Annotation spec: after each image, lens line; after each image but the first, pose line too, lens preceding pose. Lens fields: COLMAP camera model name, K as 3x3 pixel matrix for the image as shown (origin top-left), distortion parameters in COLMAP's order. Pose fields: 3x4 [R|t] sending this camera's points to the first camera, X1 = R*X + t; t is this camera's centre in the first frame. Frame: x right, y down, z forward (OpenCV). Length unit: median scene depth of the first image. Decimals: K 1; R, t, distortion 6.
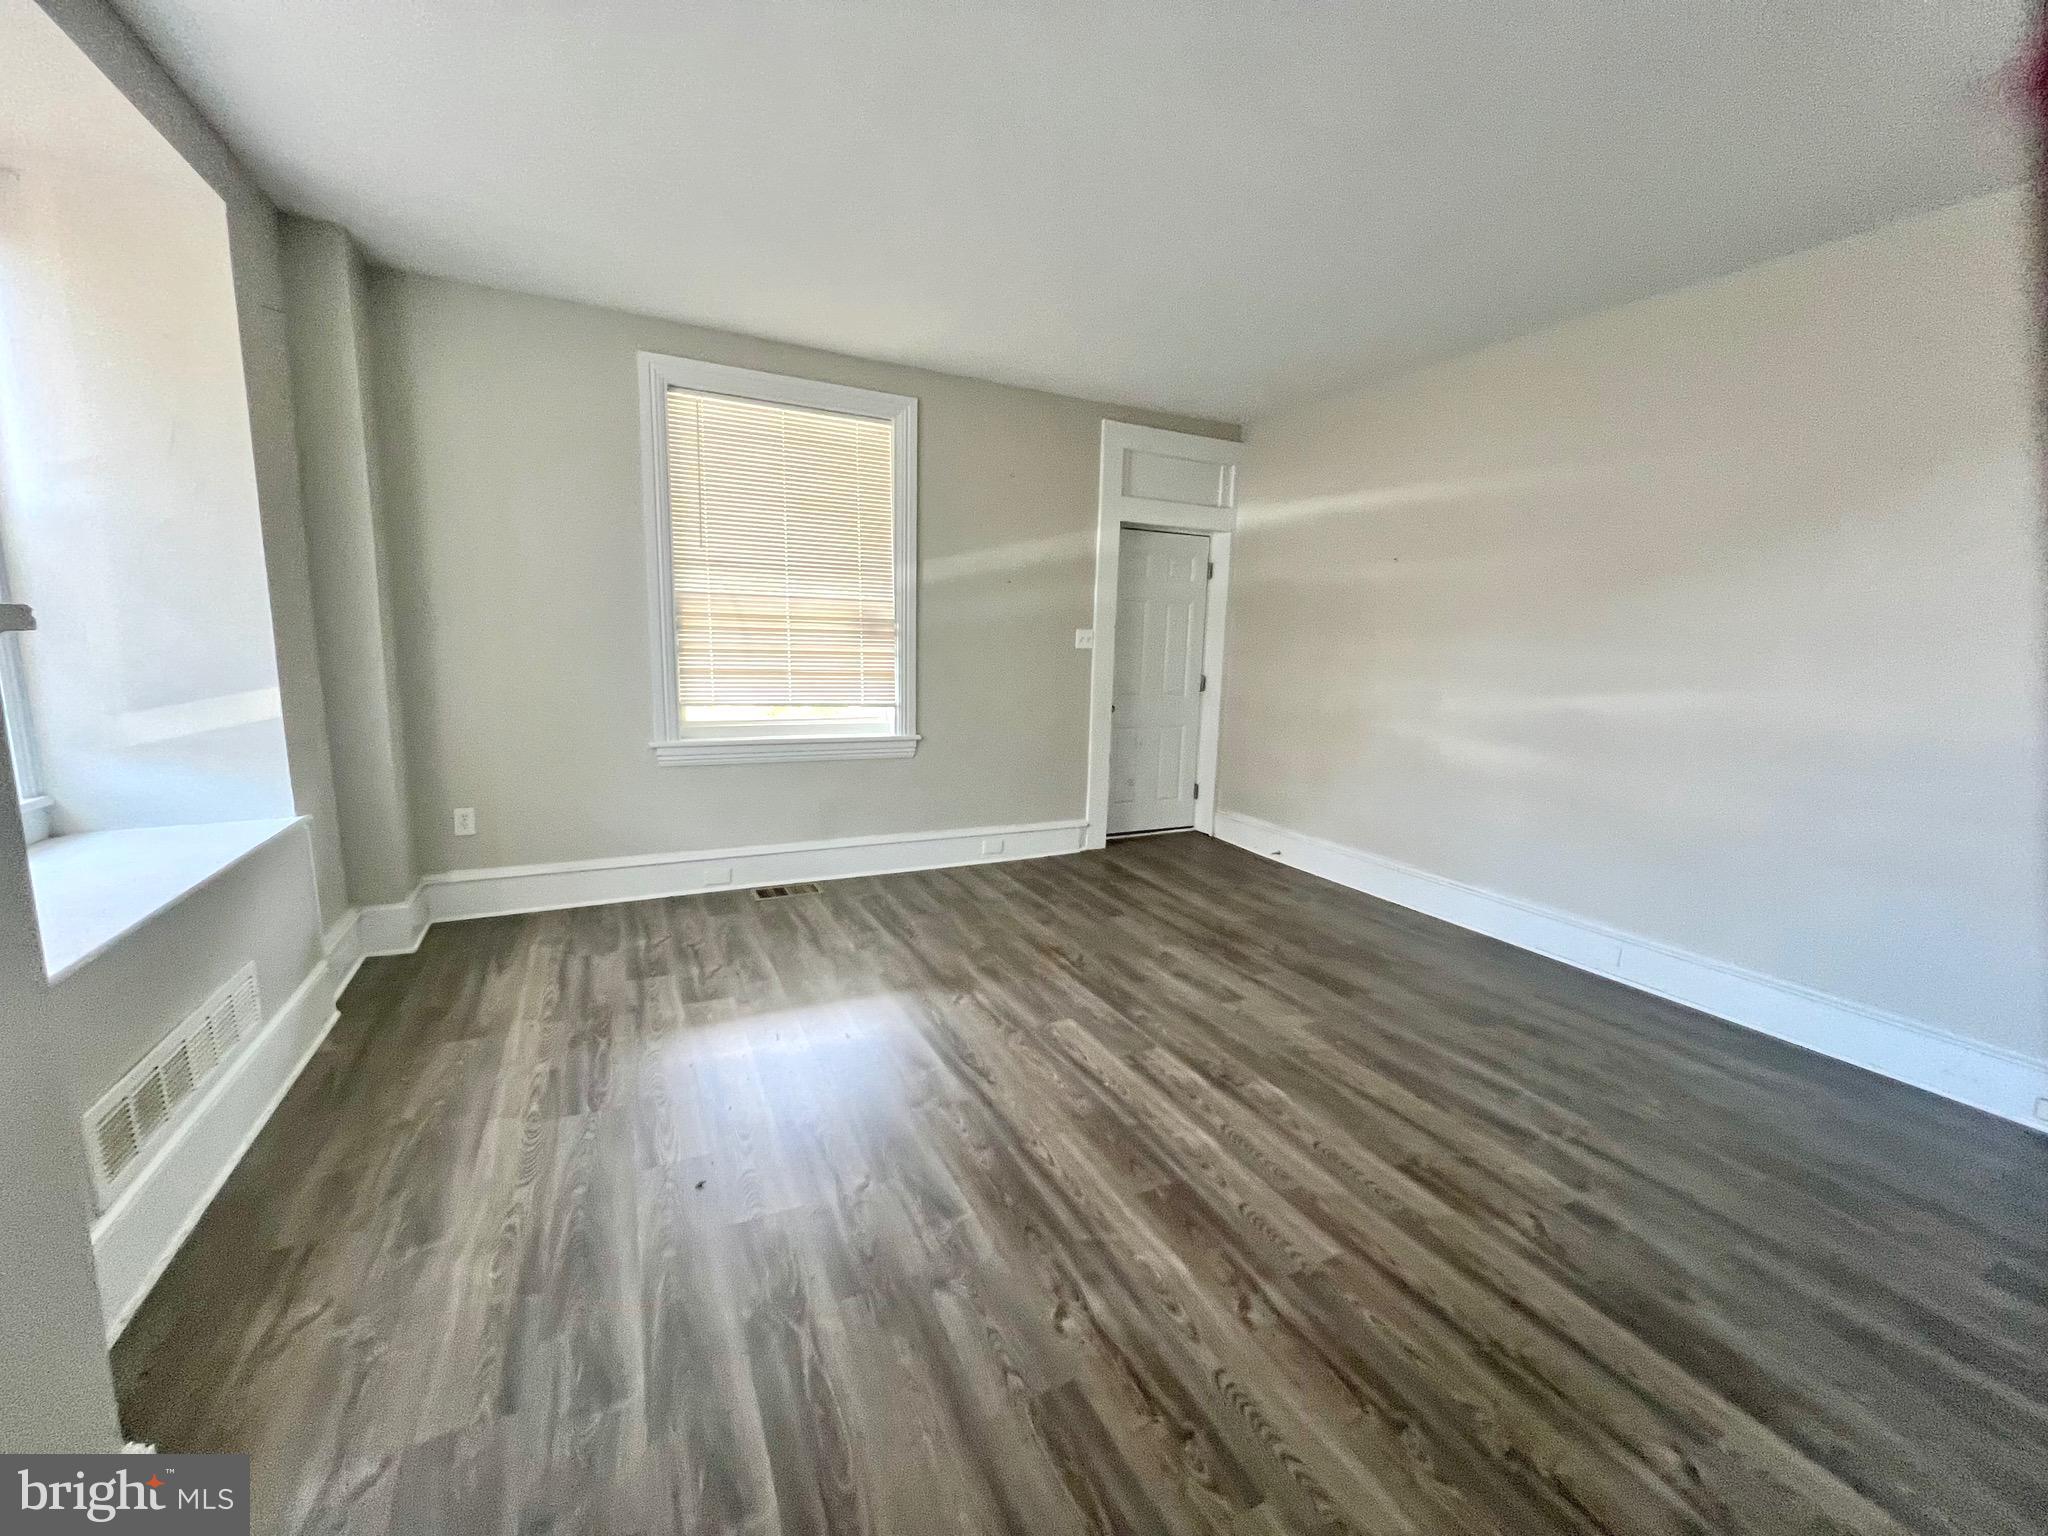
lens RADIAL K [[822.6, 0, 1029.3], [0, 822.6, 768.4], [0, 0, 1]] dist [-0.003075, 0.000151]
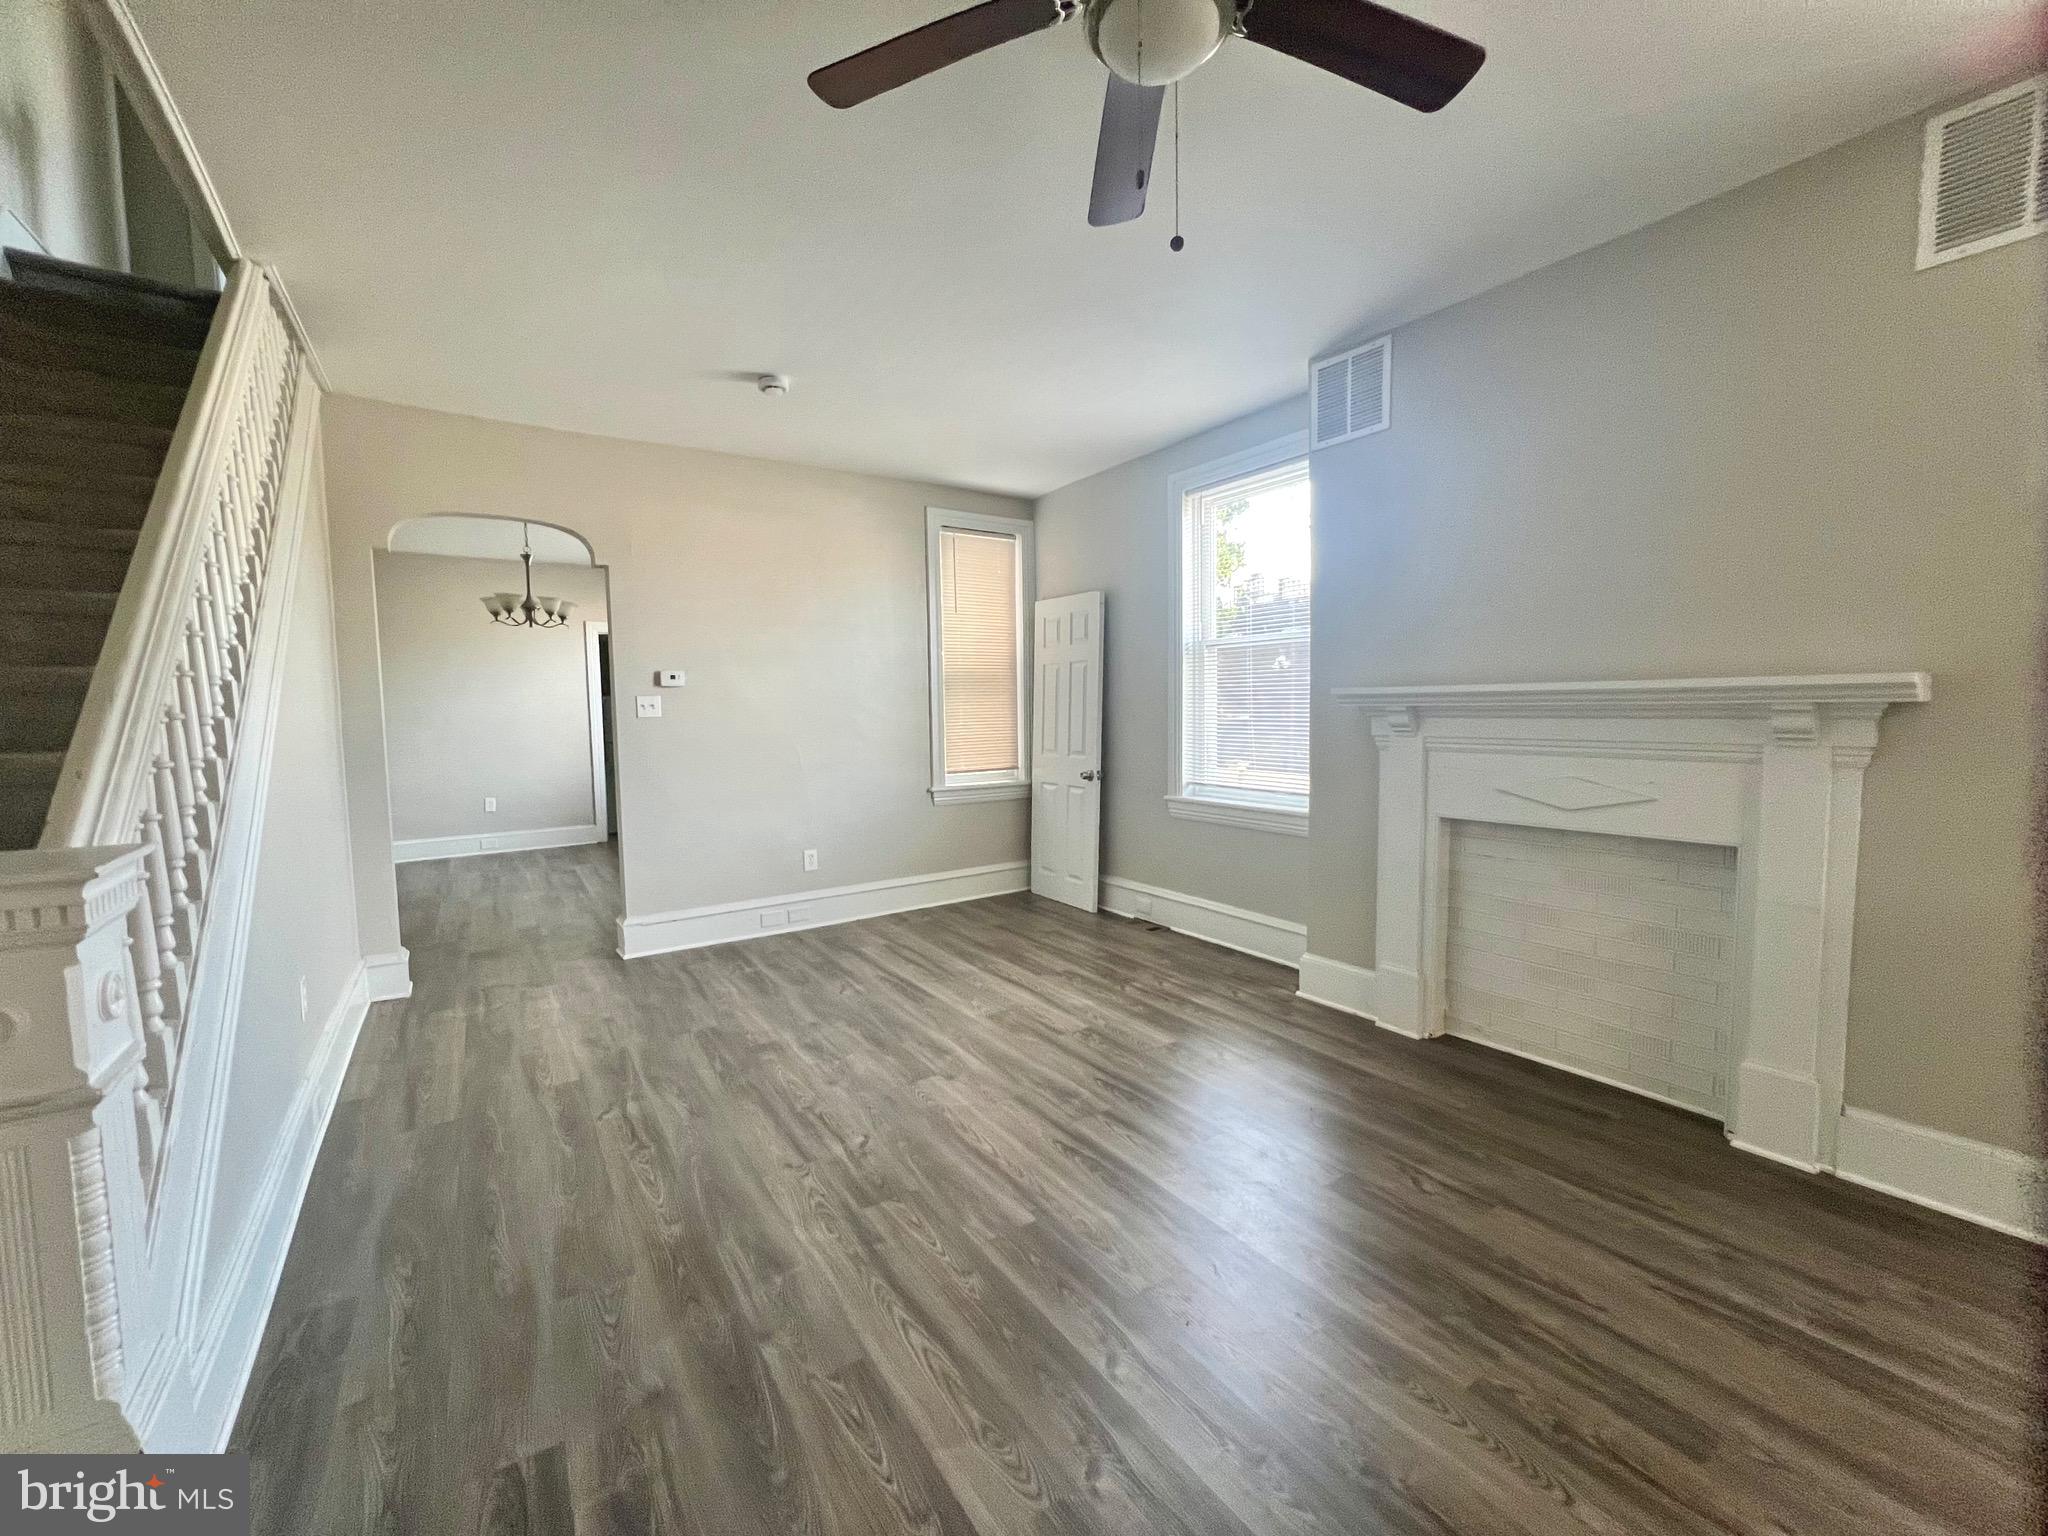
lens RADIAL K [[823.2, 0, 1026.4], [0, 823.2, 765.6], [0, 0, 1]] dist [0.006483, -0.000667]
pose [[-0.992511, -0.003171, -0.122111, 0.364048], [-0.030620, 0.974204, 0.223582, -0.080879], [0.118252, 0.225647, -0.967006, 0.645189]]
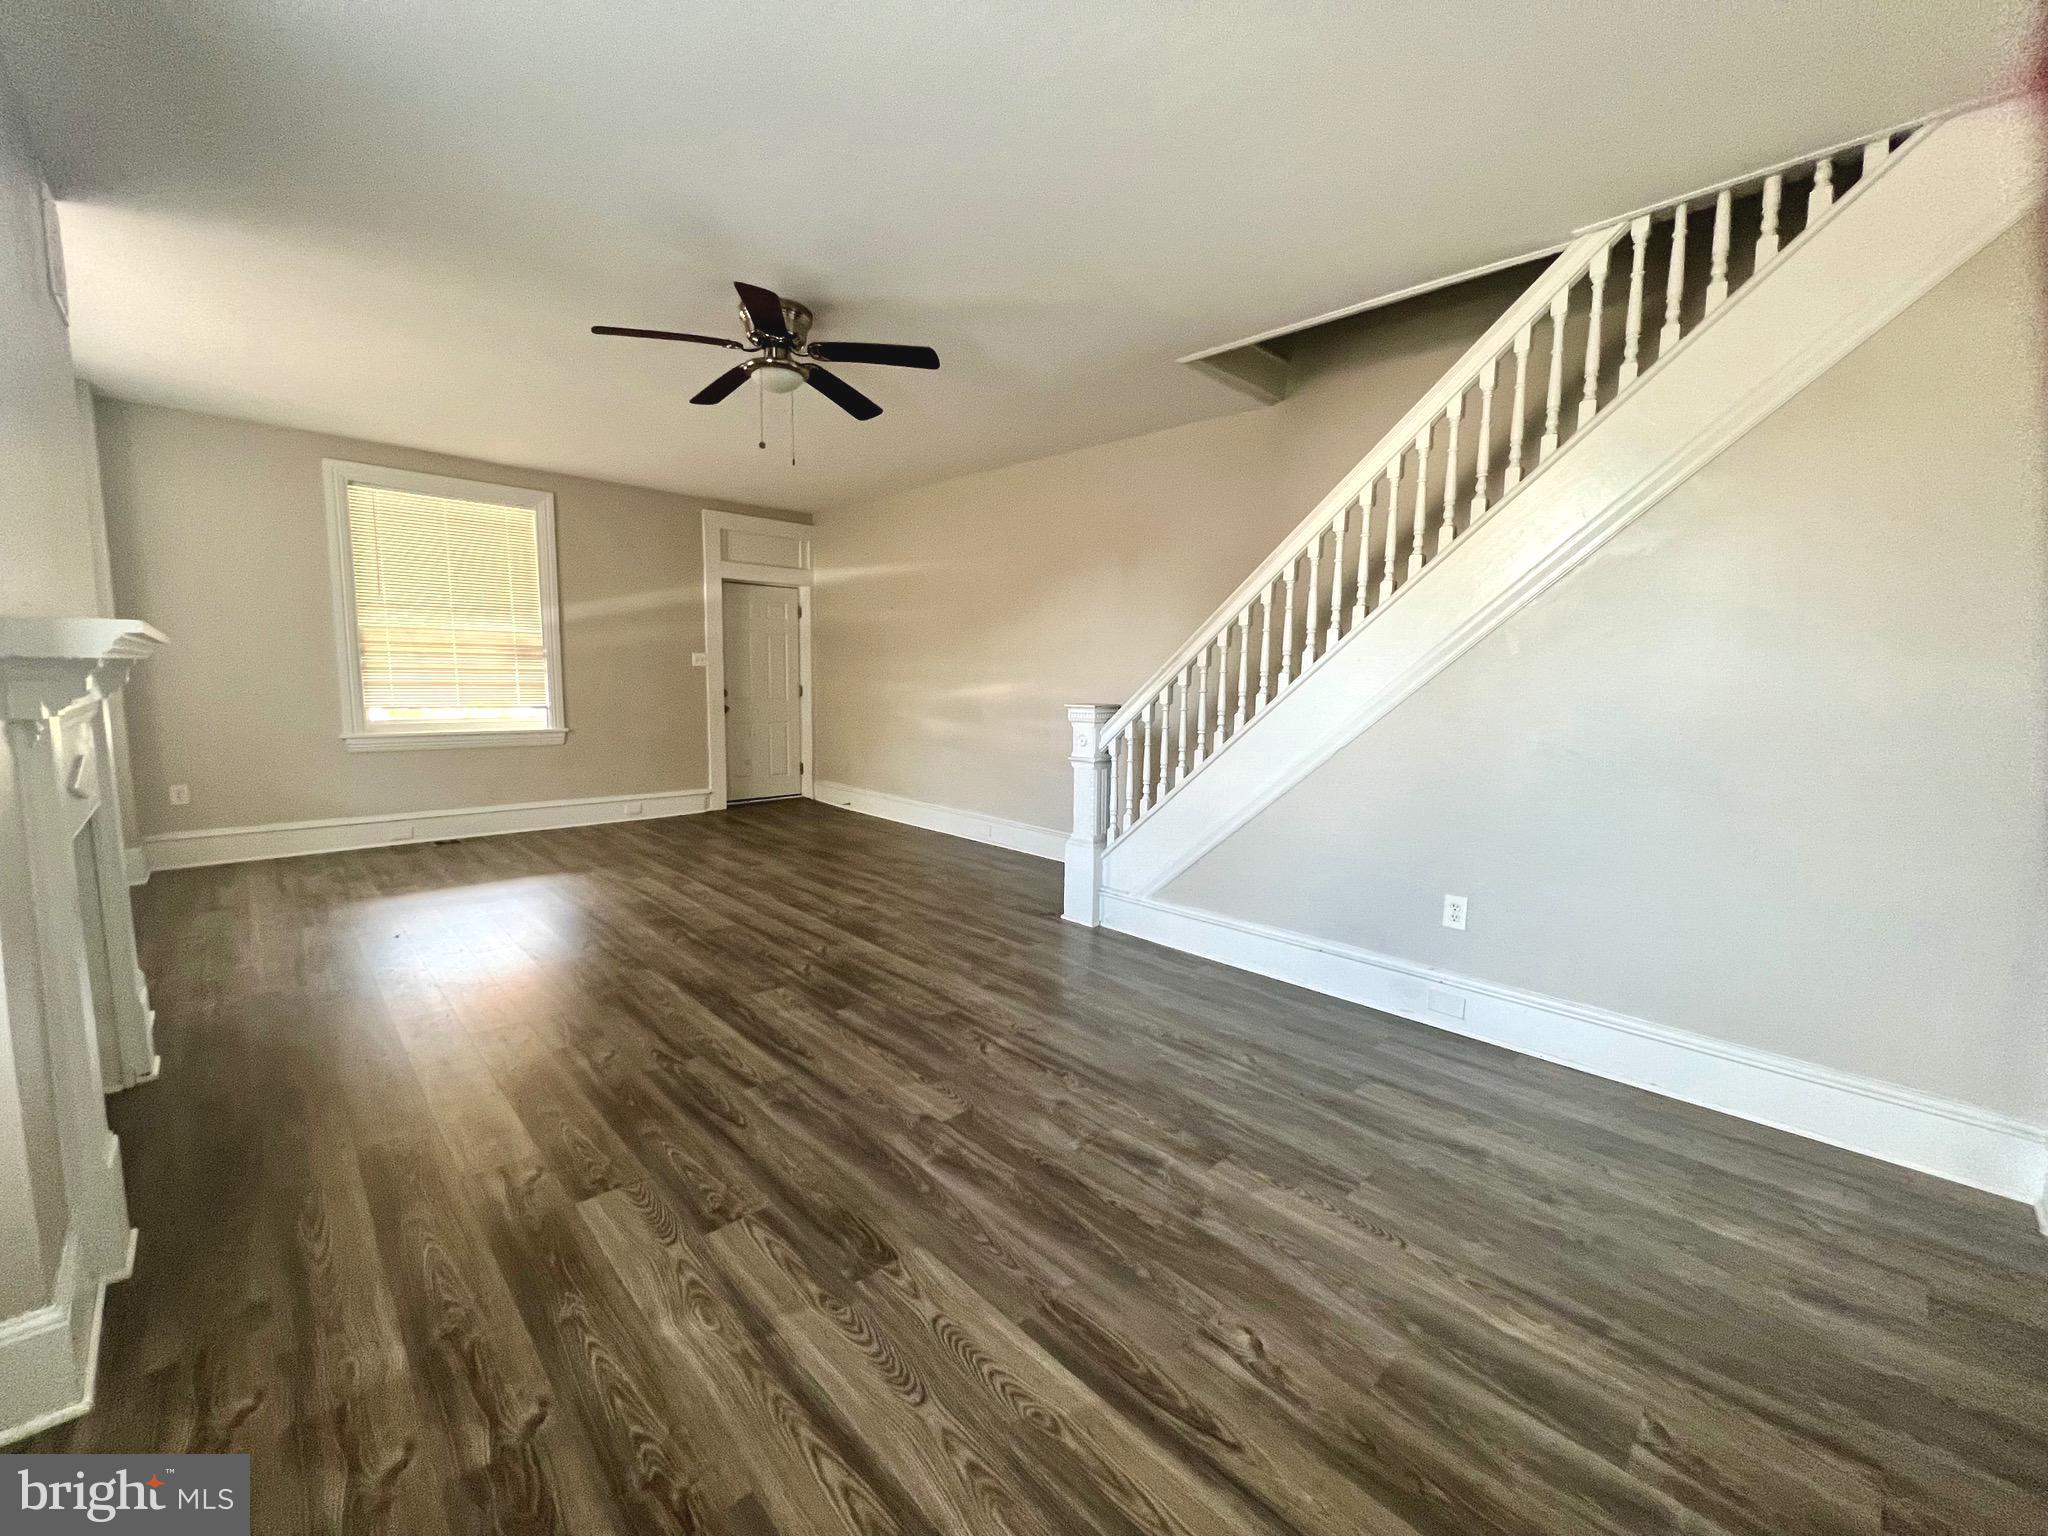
lens RADIAL K [[823.2, 0, 1015.1], [0, 823.2, 765.2], [0, 0, 1]] dist [0.006483, -0.000667]
pose [[0.958768, -0.043717, 0.280808, 0.240600], [0.054610, 0.998024, -0.031078, 0.129060], [-0.278895, 0.045131, 0.959261, -0.666842]]
